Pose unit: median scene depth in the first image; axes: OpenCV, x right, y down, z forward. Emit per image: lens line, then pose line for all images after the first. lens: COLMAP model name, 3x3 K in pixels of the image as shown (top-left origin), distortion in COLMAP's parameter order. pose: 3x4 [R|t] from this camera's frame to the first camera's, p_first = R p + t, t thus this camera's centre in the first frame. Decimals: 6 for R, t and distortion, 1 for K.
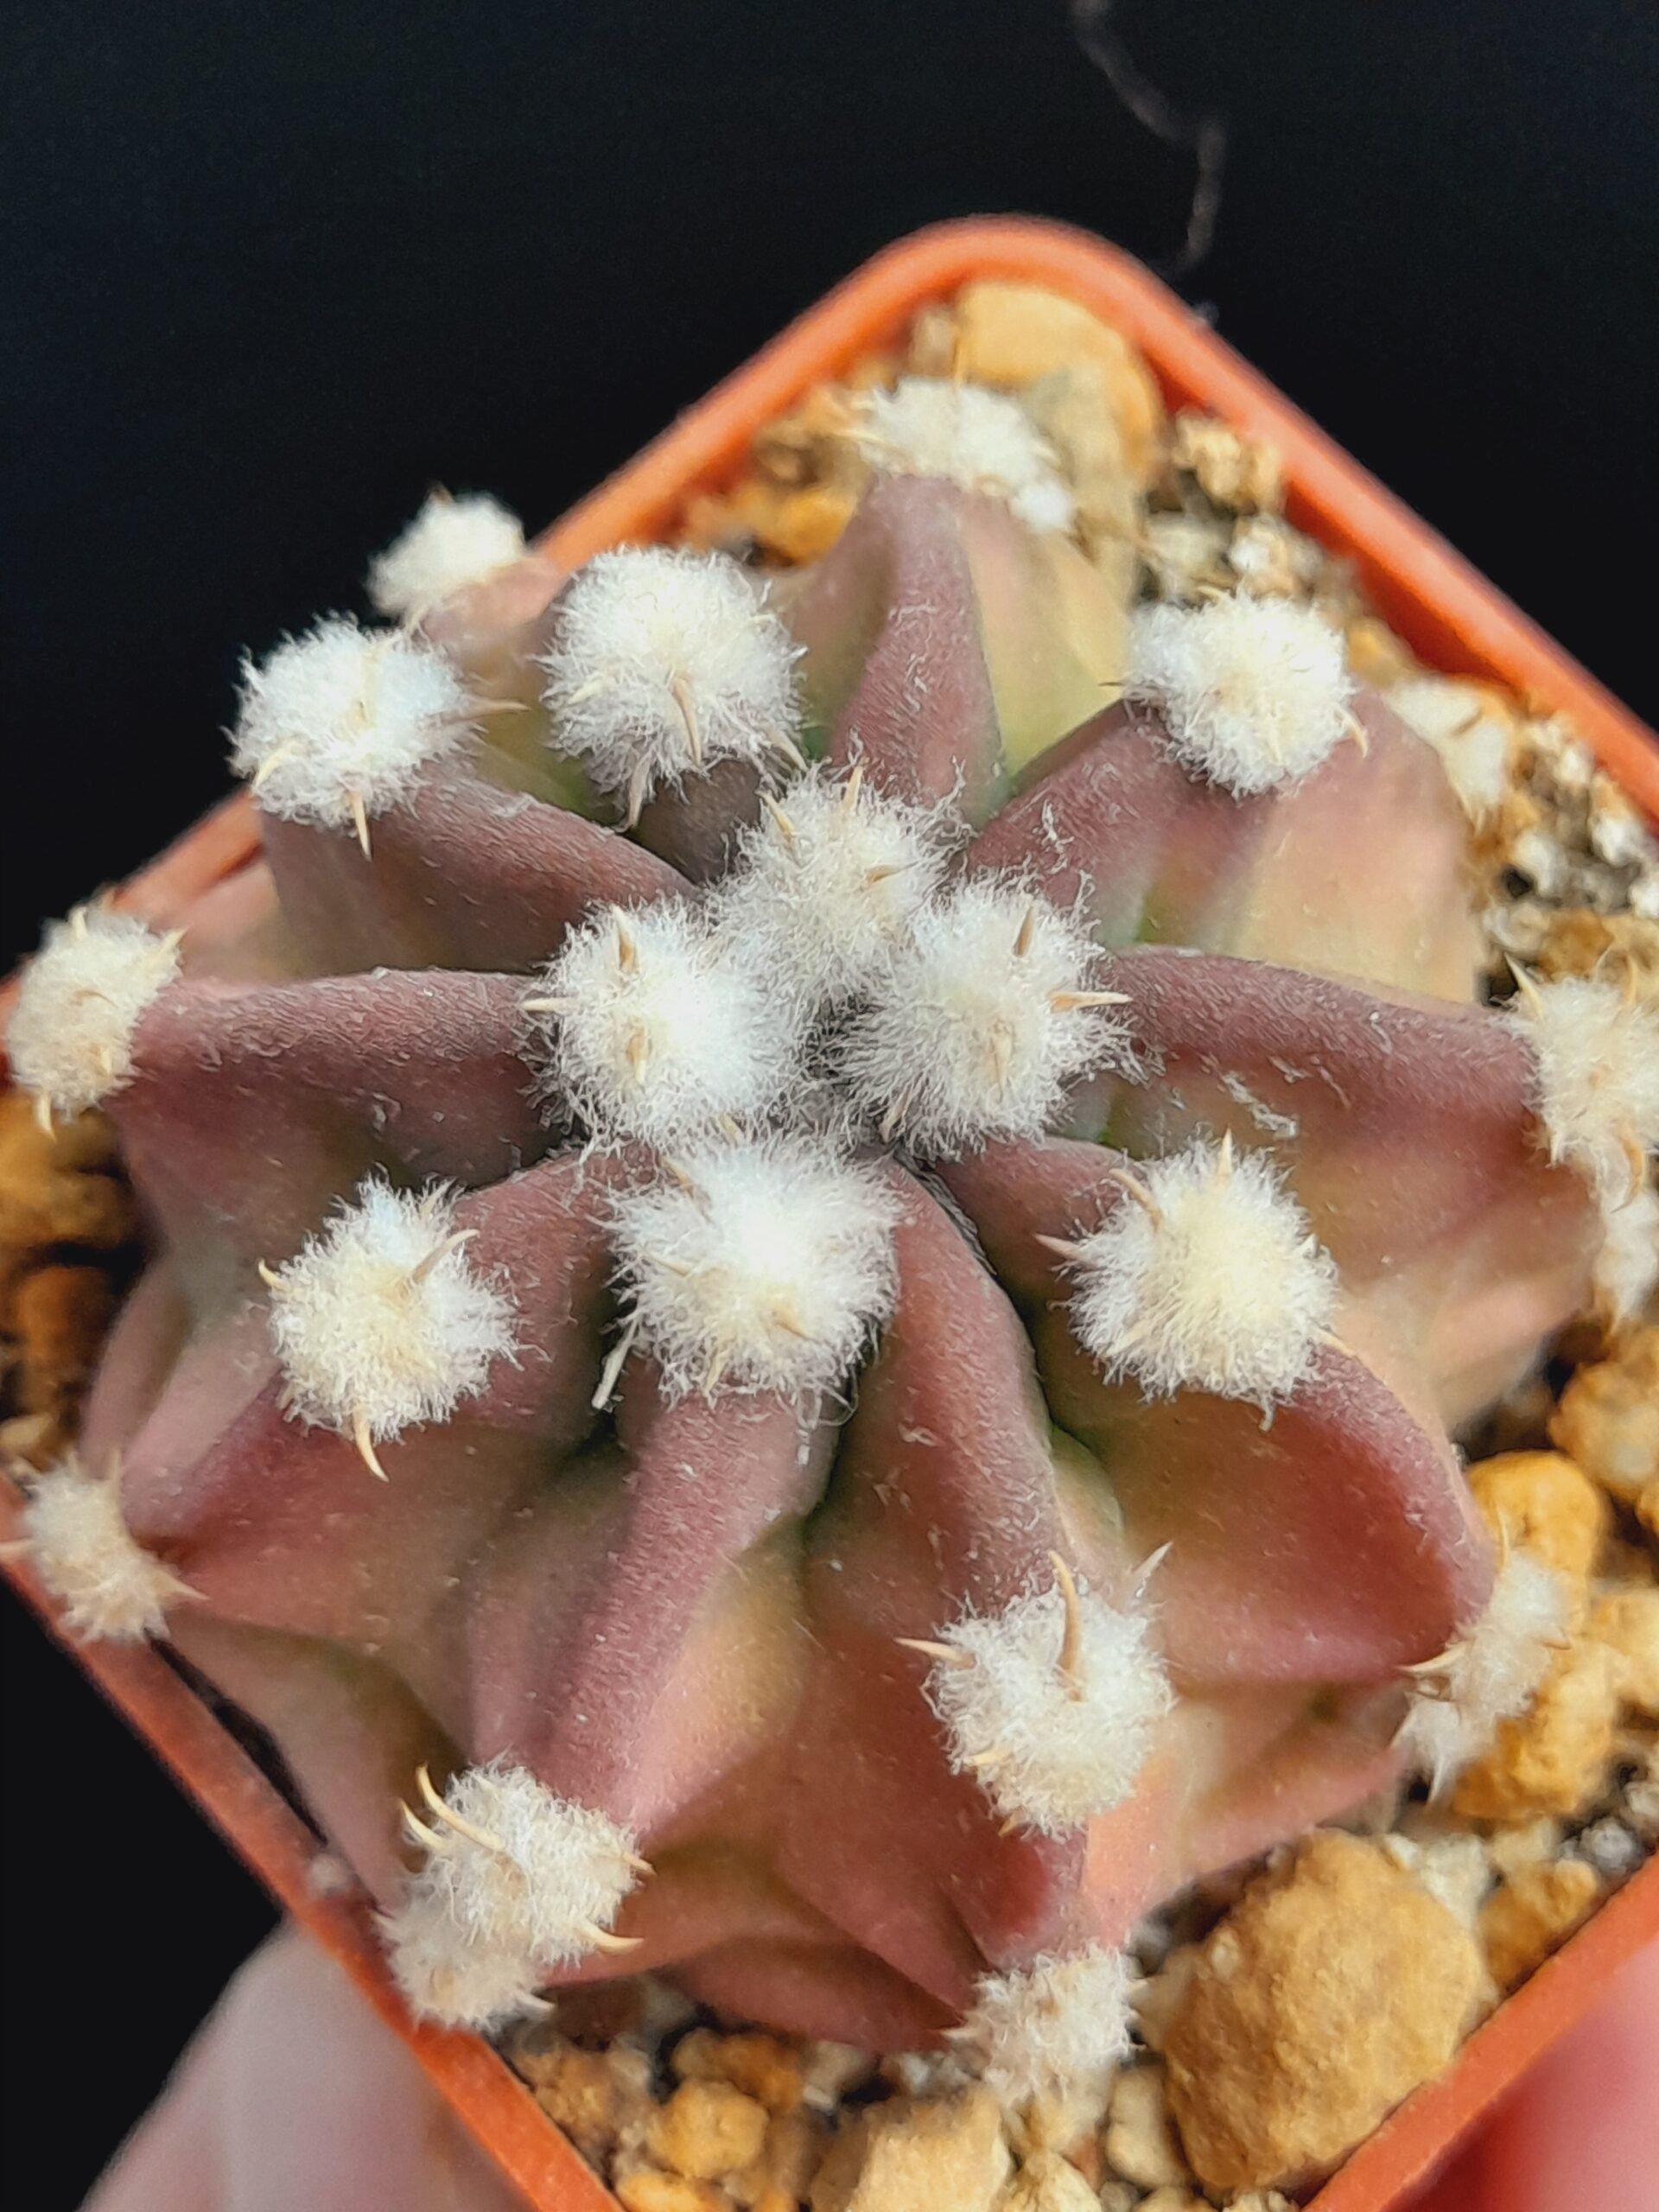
lens RADIAL K [[3487.7, 0, 830.7], [0, 3487.7, 1105.0], [0, 0, 1]] dist [0.040392, 0.000000]
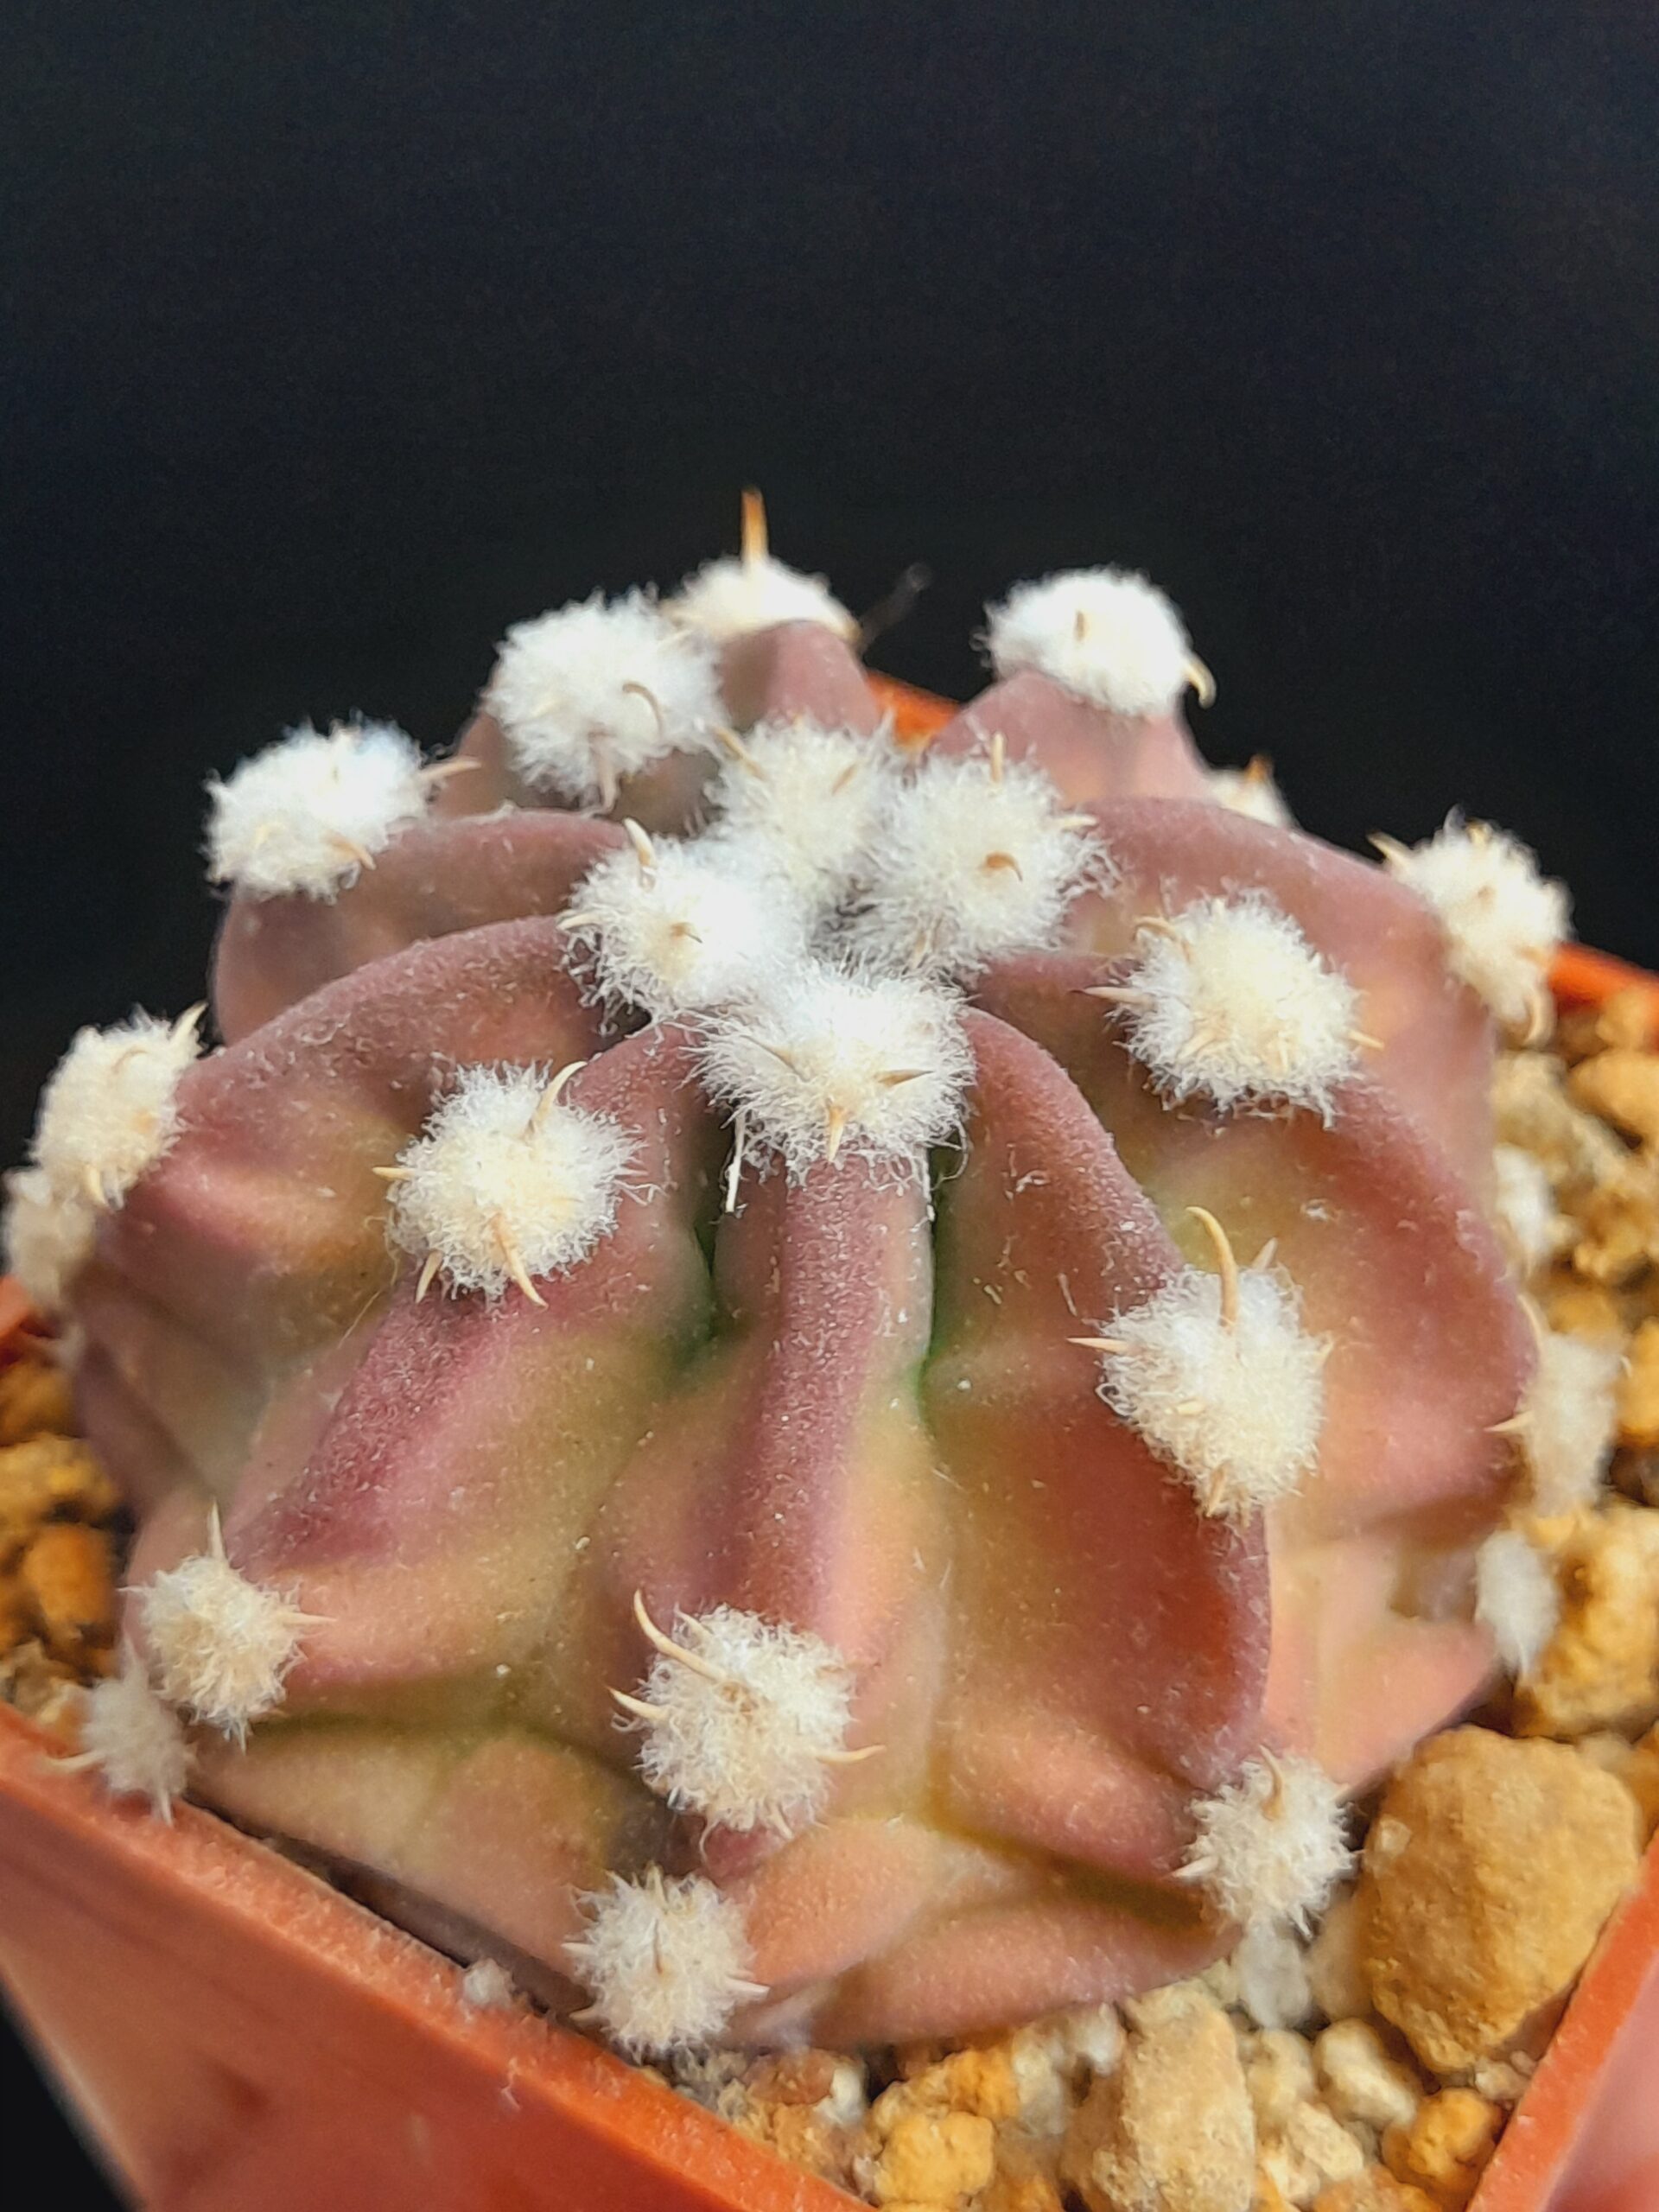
lens RADIAL K [[3487.7, 0, 830.4], [0, 3487.7, 1101.0], [0, 0, 1]] dist [0.040392, 0.000000]
pose [[0.959473, -0.168509, 0.225867, -0.260285], [0.247302, 0.887772, -0.388205, 0.456684], [-0.135102, 0.428330, 0.893466, 0.049085]]
